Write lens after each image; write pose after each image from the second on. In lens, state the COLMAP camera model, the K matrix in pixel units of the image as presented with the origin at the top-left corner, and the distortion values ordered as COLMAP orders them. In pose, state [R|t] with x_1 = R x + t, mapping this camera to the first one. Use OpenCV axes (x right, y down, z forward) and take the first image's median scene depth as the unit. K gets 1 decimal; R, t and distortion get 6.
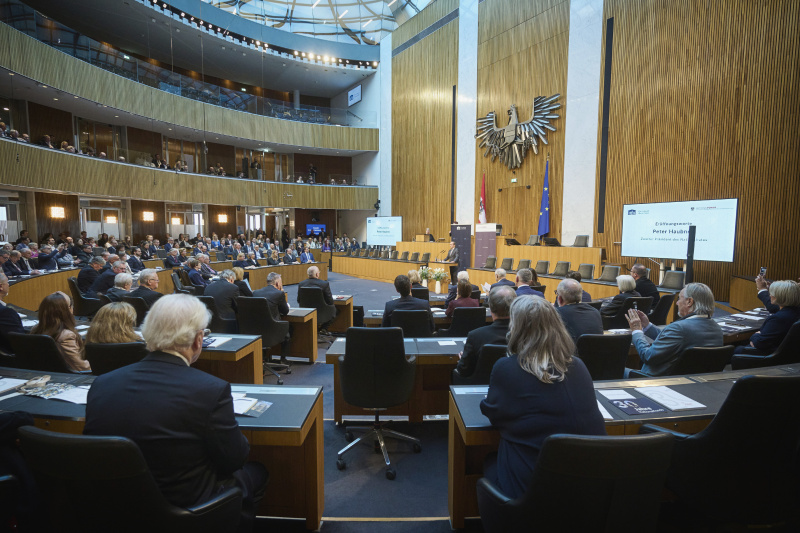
lens RADIAL K [[378.8, 0, 391.0], [0, 378.8, 265.9], [0, 0, 1]] dist [0.000015, 0.000011]
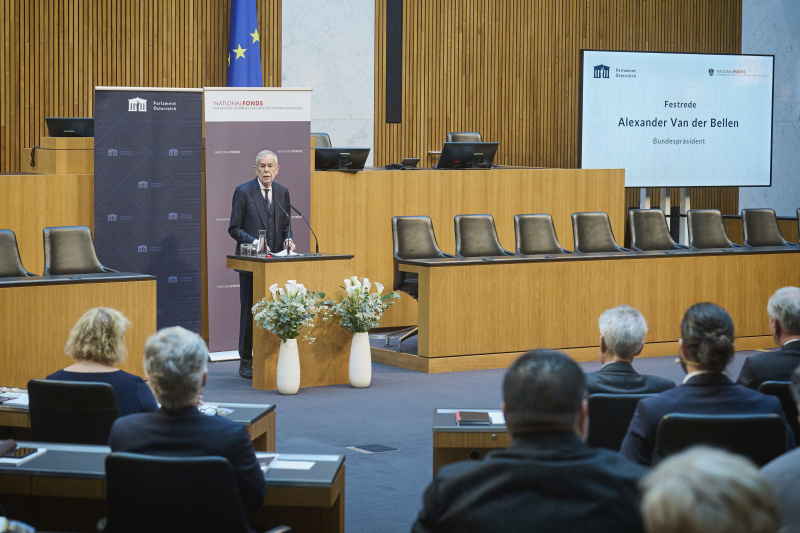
lens RADIAL K [[2051.8, 0, 400.0], [0, 2051.8, 266.5], [0, 0, 1]] dist [-0.060372, -0.015929]
pose [[0.008563, -0.077303, 0.996971, -0.980886], [0.079745, 0.993885, 0.076378, -0.082303], [-0.996779, 0.078849, 0.014675, 0.811172]]
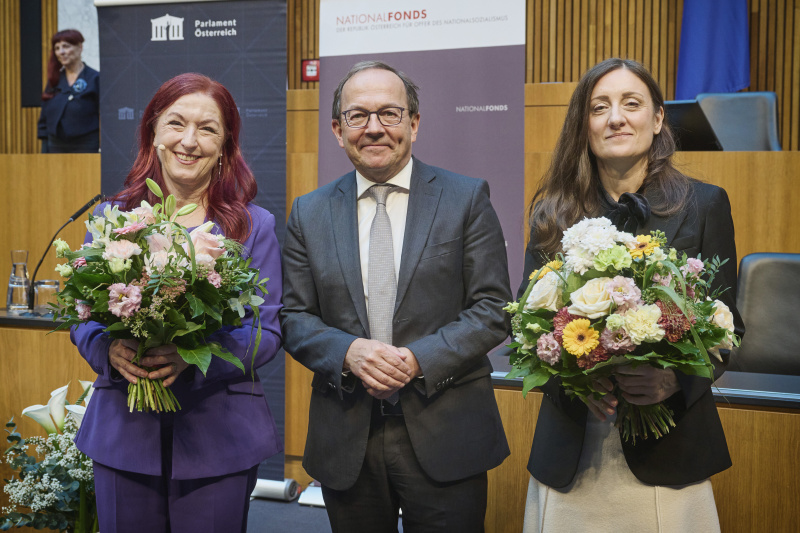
lens RADIAL K [[1178.6, 0, 414.5], [0, 1178.6, 265.7], [0, 0, 1]] dist [-0.016289, -0.018188]
pose [[0.839504, -0.025558, 0.542752, 0.034130], [0.037887, 0.999215, -0.011550, -0.013756], [-0.542031, 0.030260, 0.839814, 0.613541]]
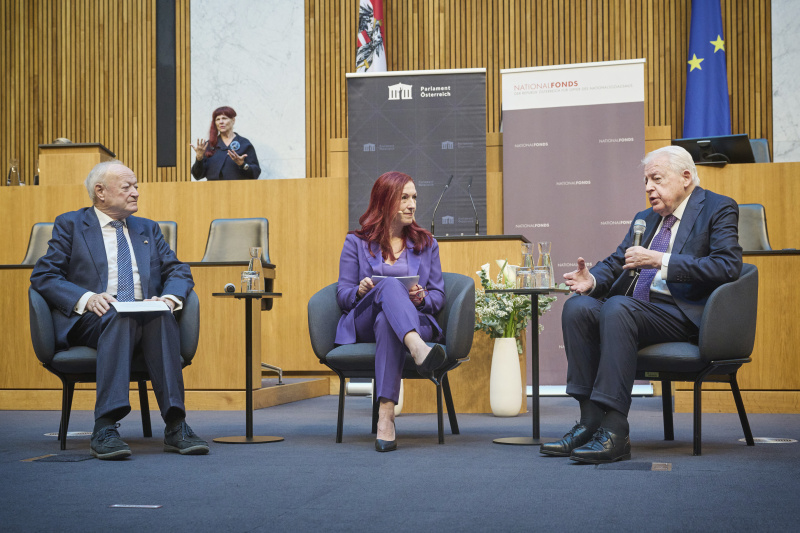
lens RADIAL K [[1245.9, 0, 400.1], [0, 1245.9, 326.0], [0, 0, 1]] dist [-0.001780, 0.021901]
pose [[0.730512, -0.002232, 0.682896, -0.243577], [0.066103, 0.995530, -0.067459, 0.058822], [-0.679693, 0.094422, 0.727394, 0.535232]]
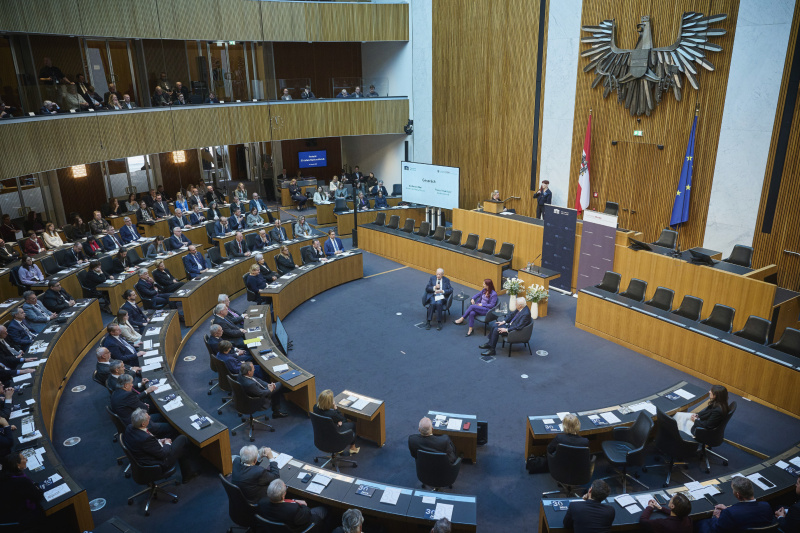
lens RADIAL K [[563.0, 0, 381.5], [0, 563.0, 267.6], [0, 0, 1]] dist [-0.008074, -0.002641]
pose [[0.999444, -0.033265, -0.002388, -0.139367], [0.032882, 0.970915, 0.237154, -0.247163], [-0.005570, -0.237100, 0.971469, -0.027737]]
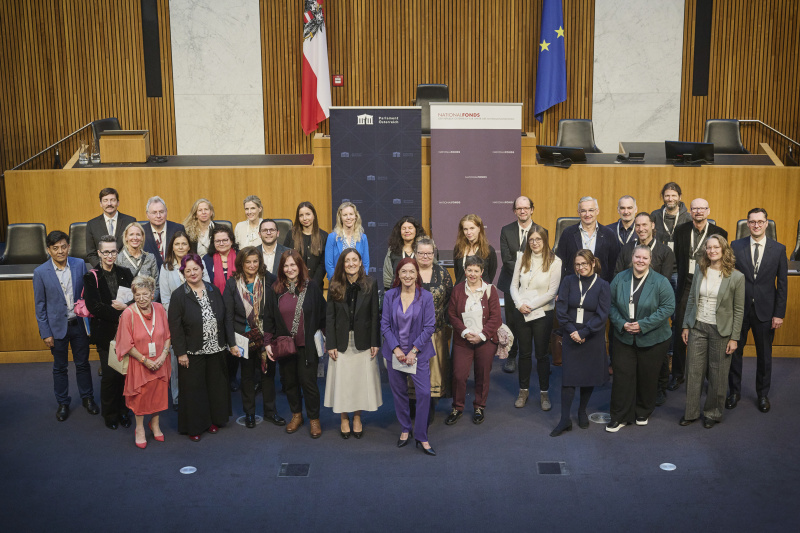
lens RADIAL K [[1402.3, 0, 400.0], [0, 1402.3, 266.5], [0, 0, 1]] dist [0.002668, 0.026845]
pose [[0.586481, -0.242610, 0.772775, -0.649279], [0.081223, 0.966893, 0.241910, -0.241827], [-0.805880, -0.079108, 0.586770, 0.322489]]
